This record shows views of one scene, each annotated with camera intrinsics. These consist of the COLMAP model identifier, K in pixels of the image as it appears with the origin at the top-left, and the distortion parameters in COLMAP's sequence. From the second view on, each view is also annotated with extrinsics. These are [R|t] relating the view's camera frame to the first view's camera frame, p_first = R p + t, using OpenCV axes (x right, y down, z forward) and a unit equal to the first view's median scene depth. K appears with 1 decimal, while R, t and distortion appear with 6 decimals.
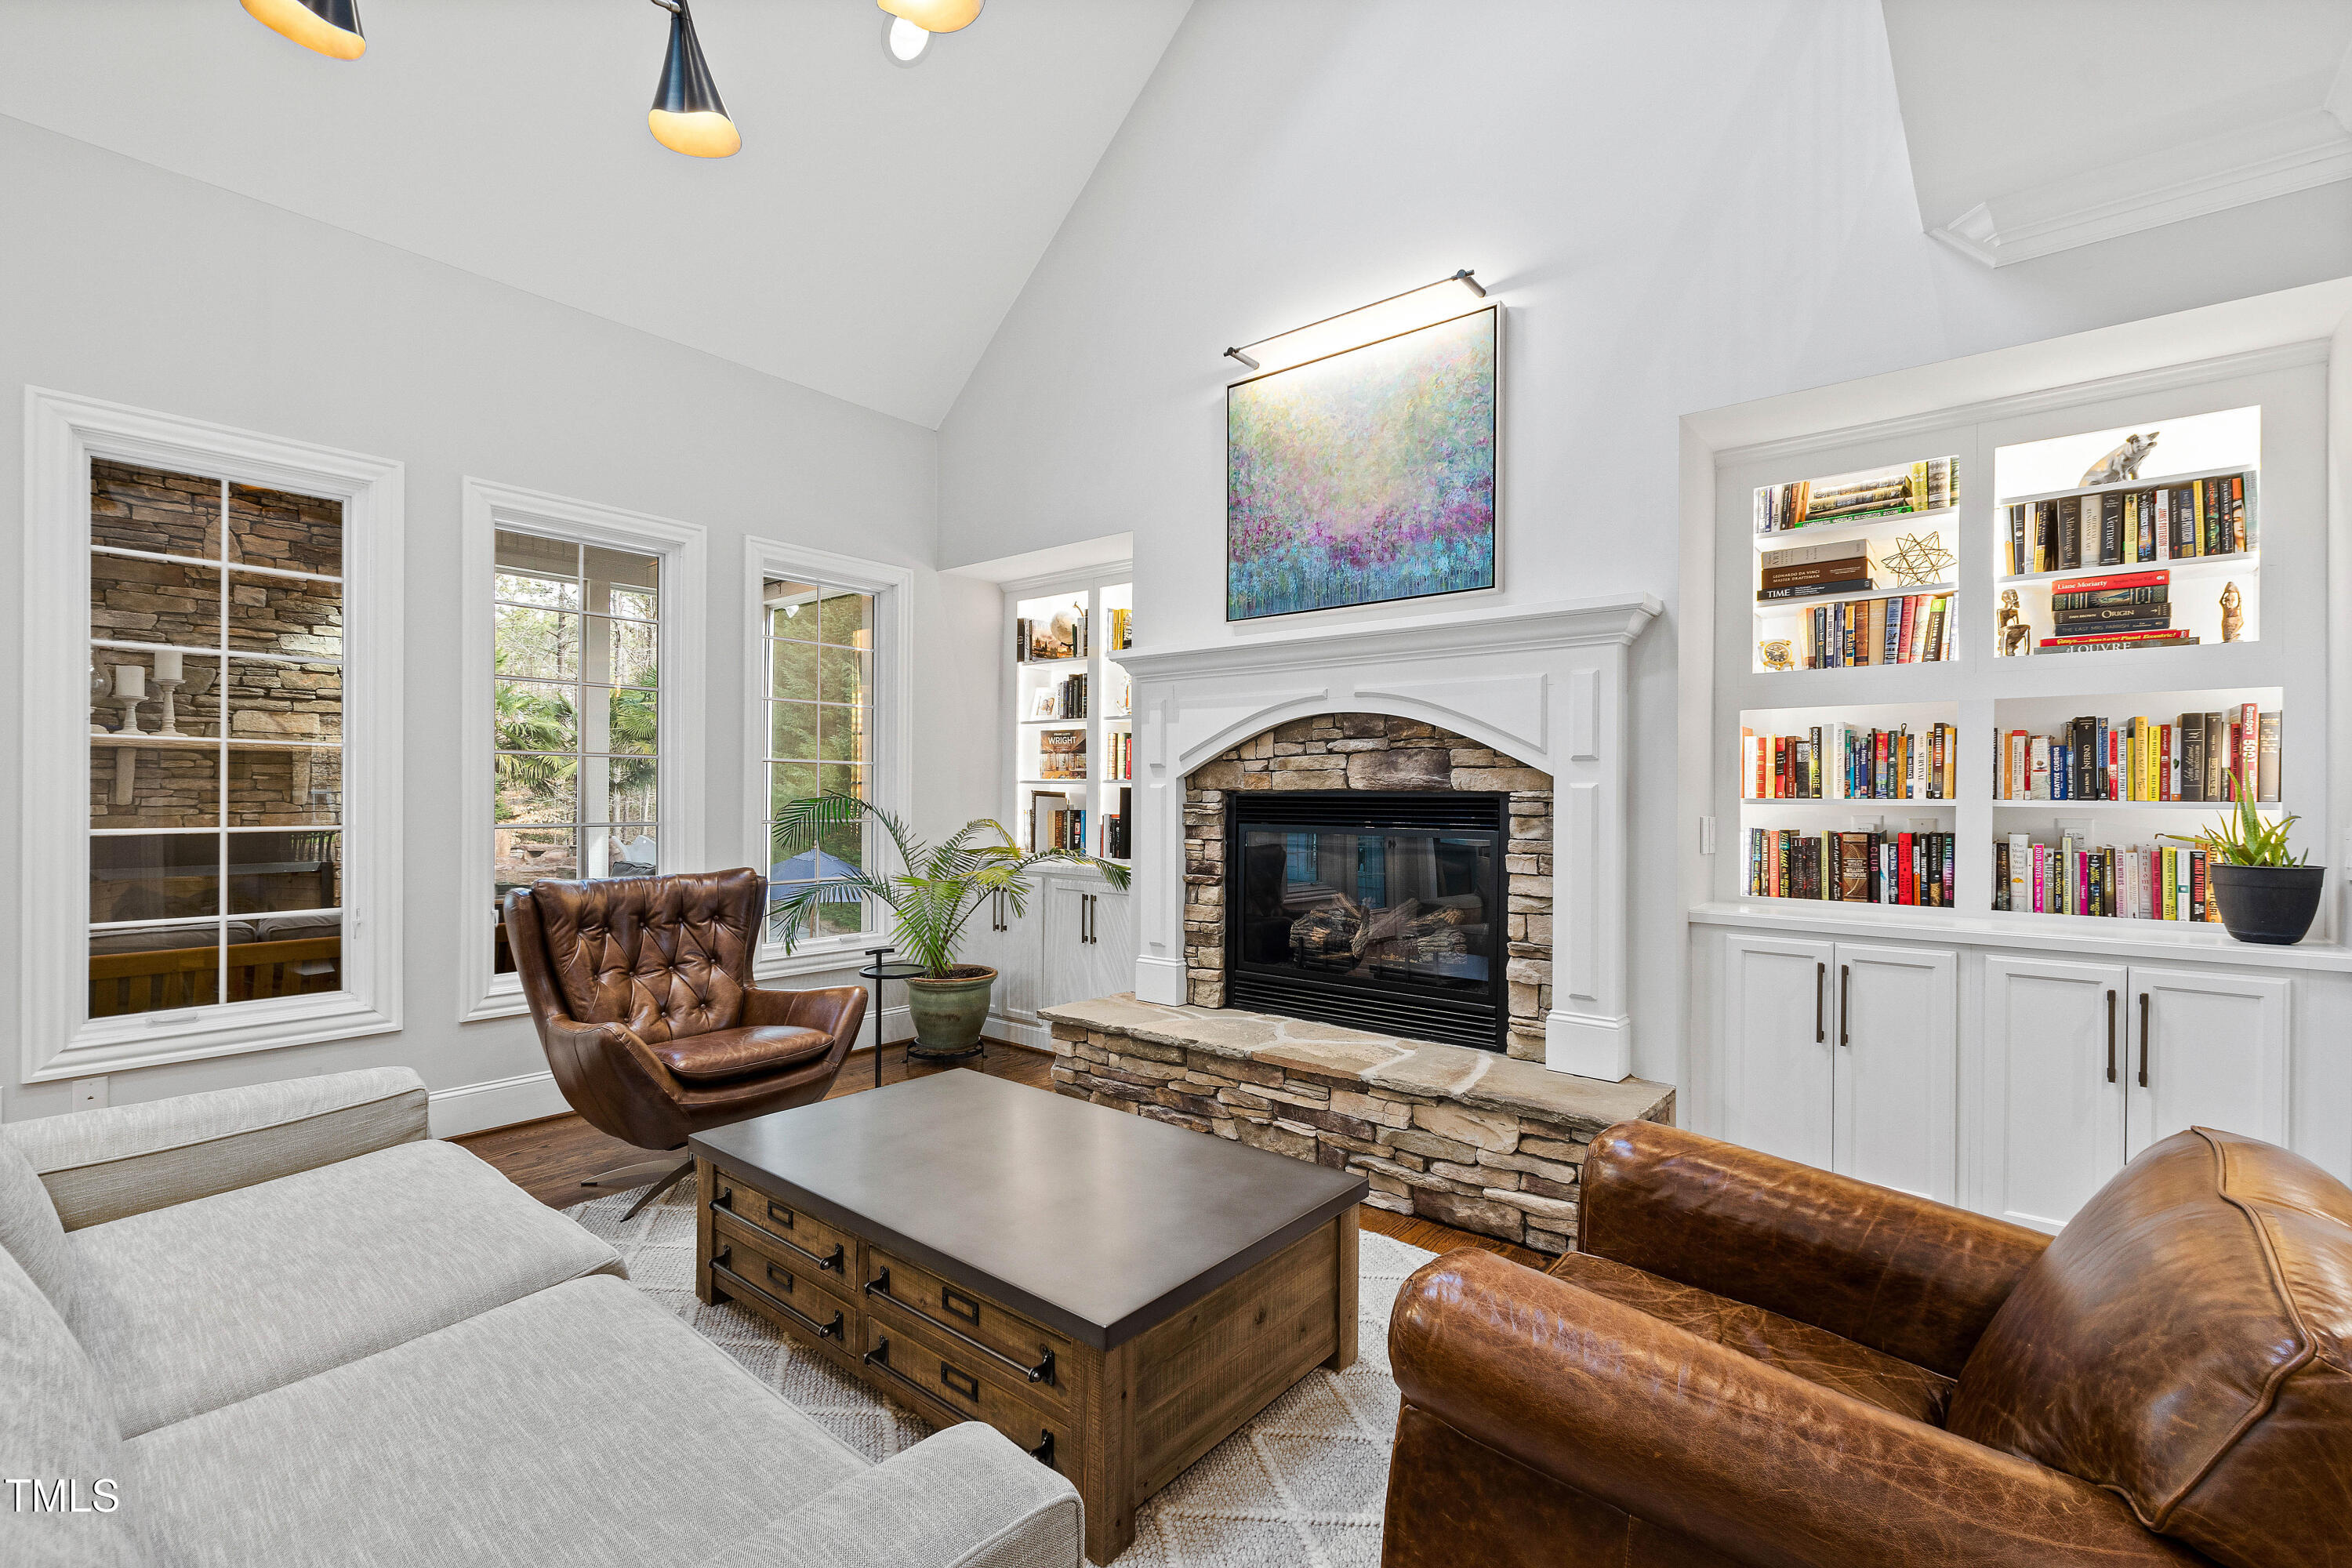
lens RADIAL K [[1070.7, 0, 1118.3], [0, 1070.7, 788.9], [0, 0, 1]] dist [0.005224, -0.002935]
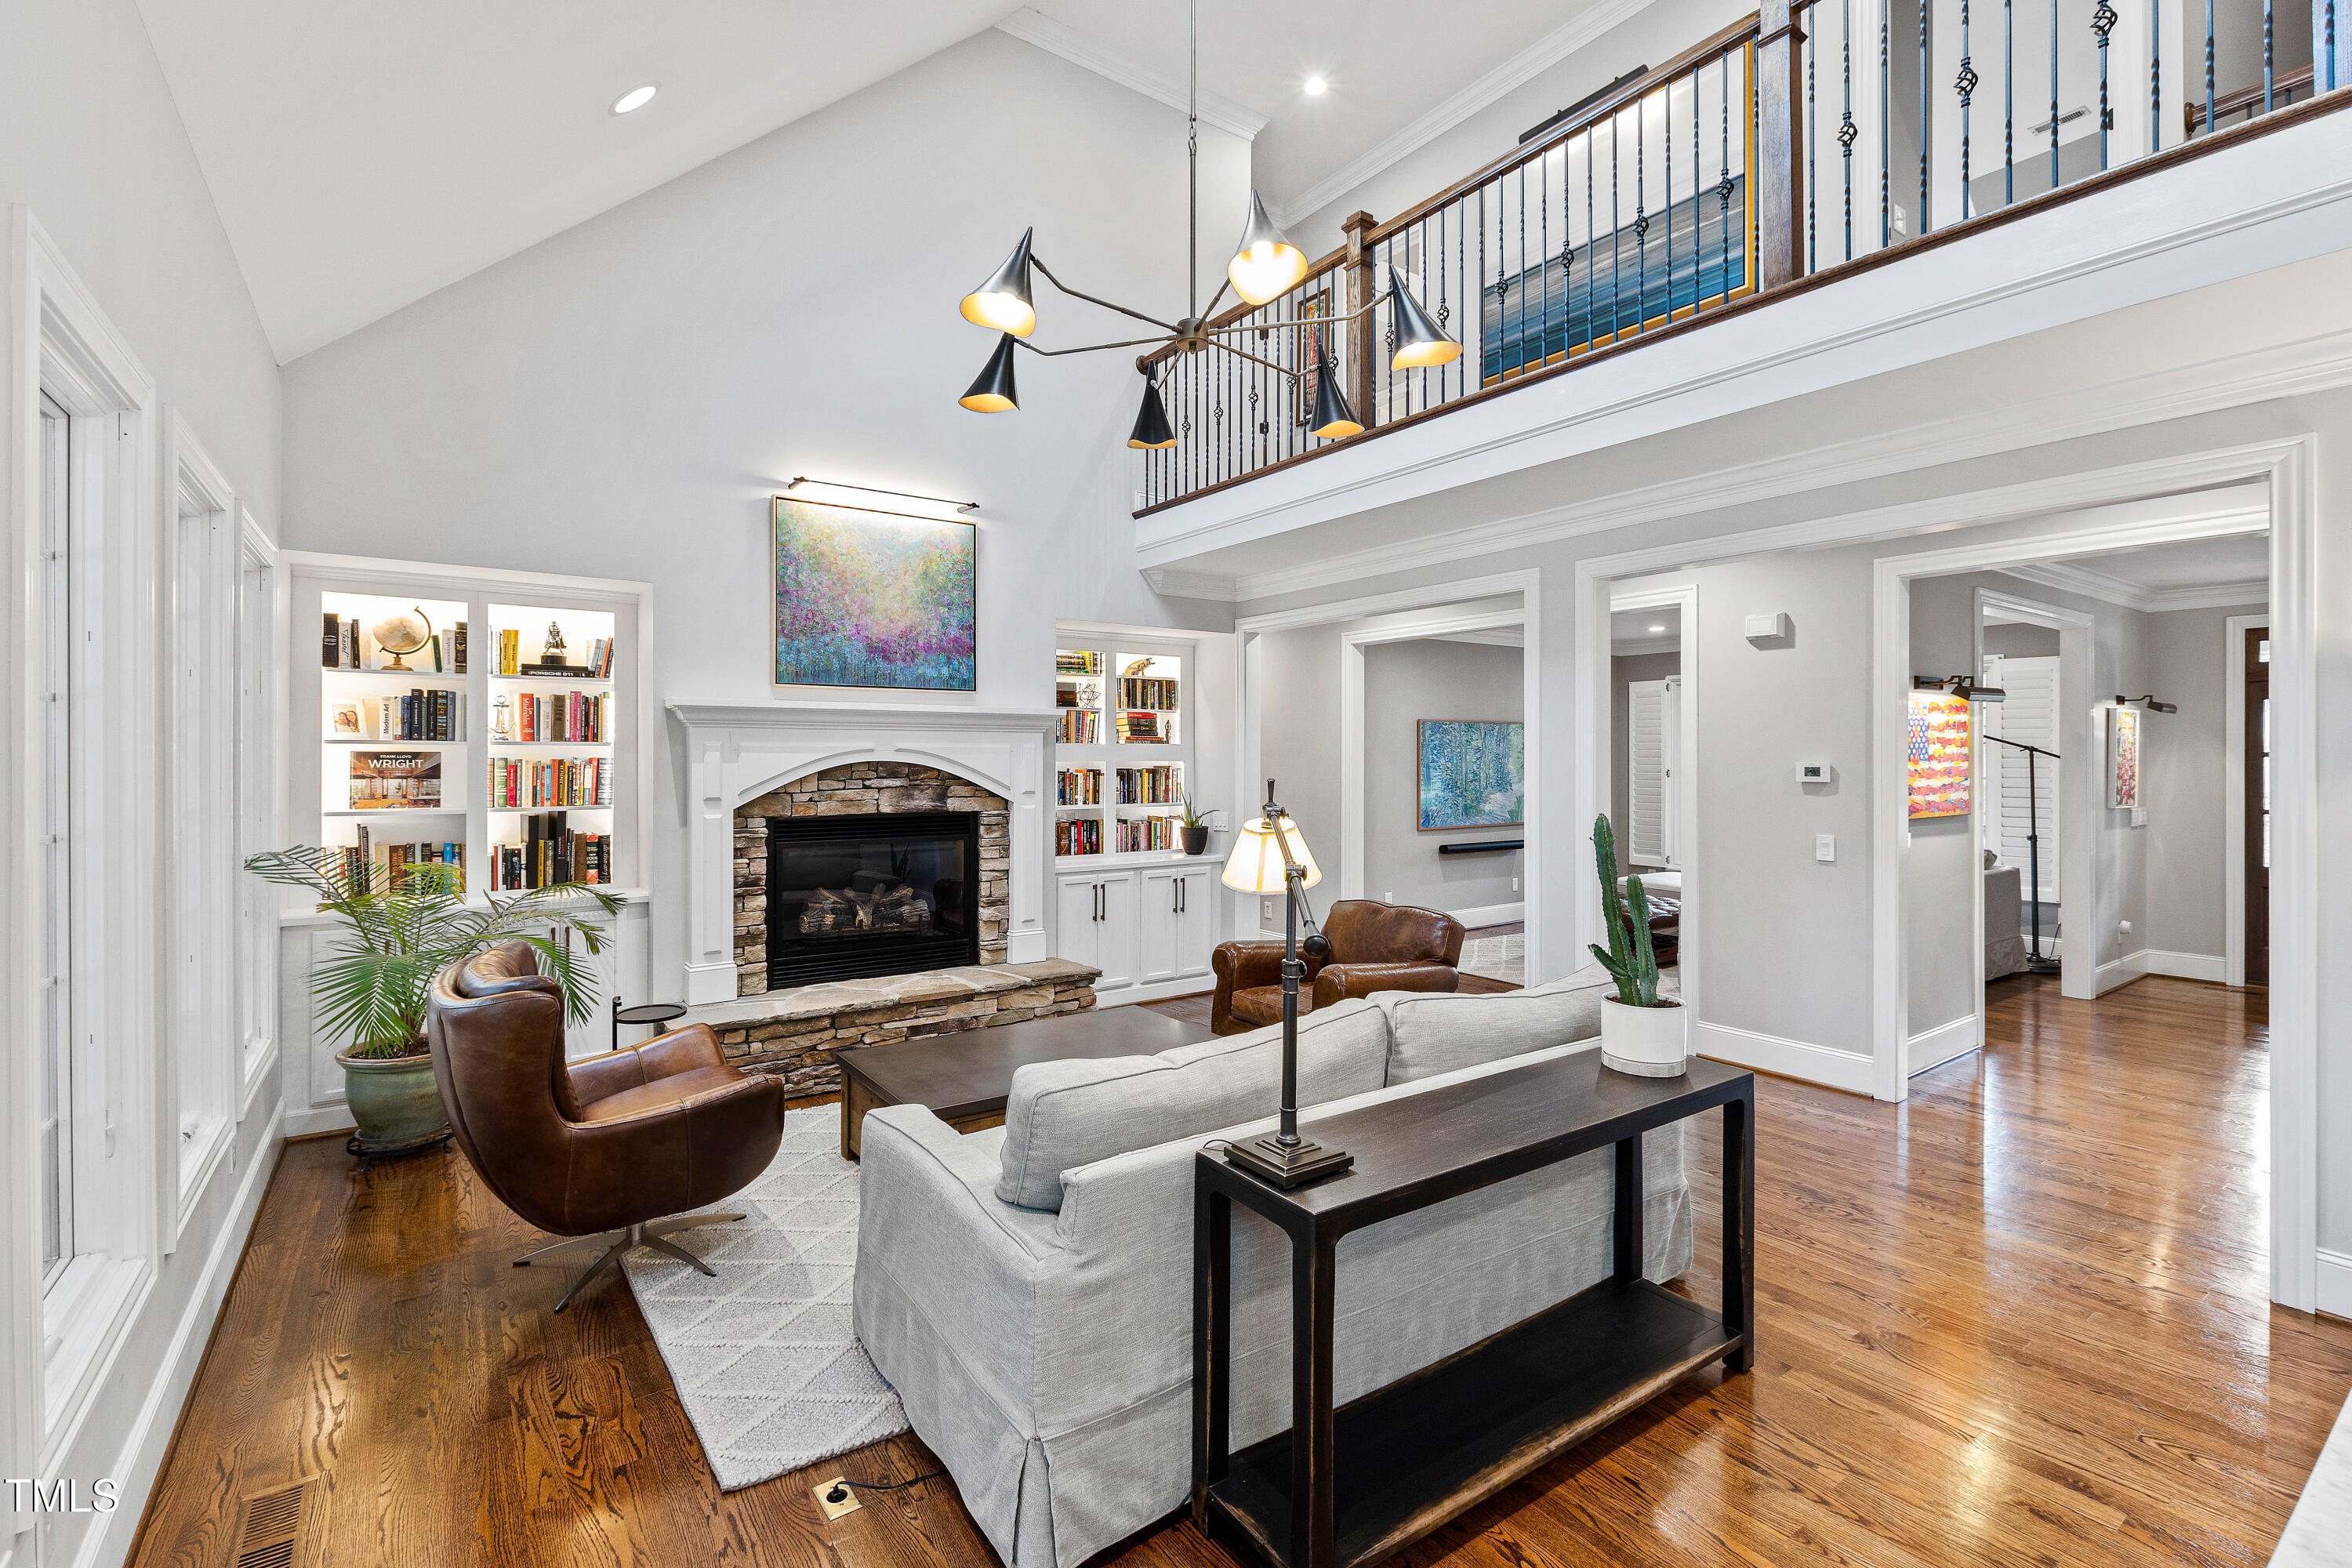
lens RADIAL K [[1070.7, 0, 1141.2], [0, 1070.7, 748.2], [0, 0, 1]] dist [0.005224, -0.002935]
pose [[0.260625, 0.000060, 0.965440, -1.158897], [-0.004236, 0.999990, 0.001082, -0.095978], [-0.965431, -0.004372, 0.260623, 0.292861]]
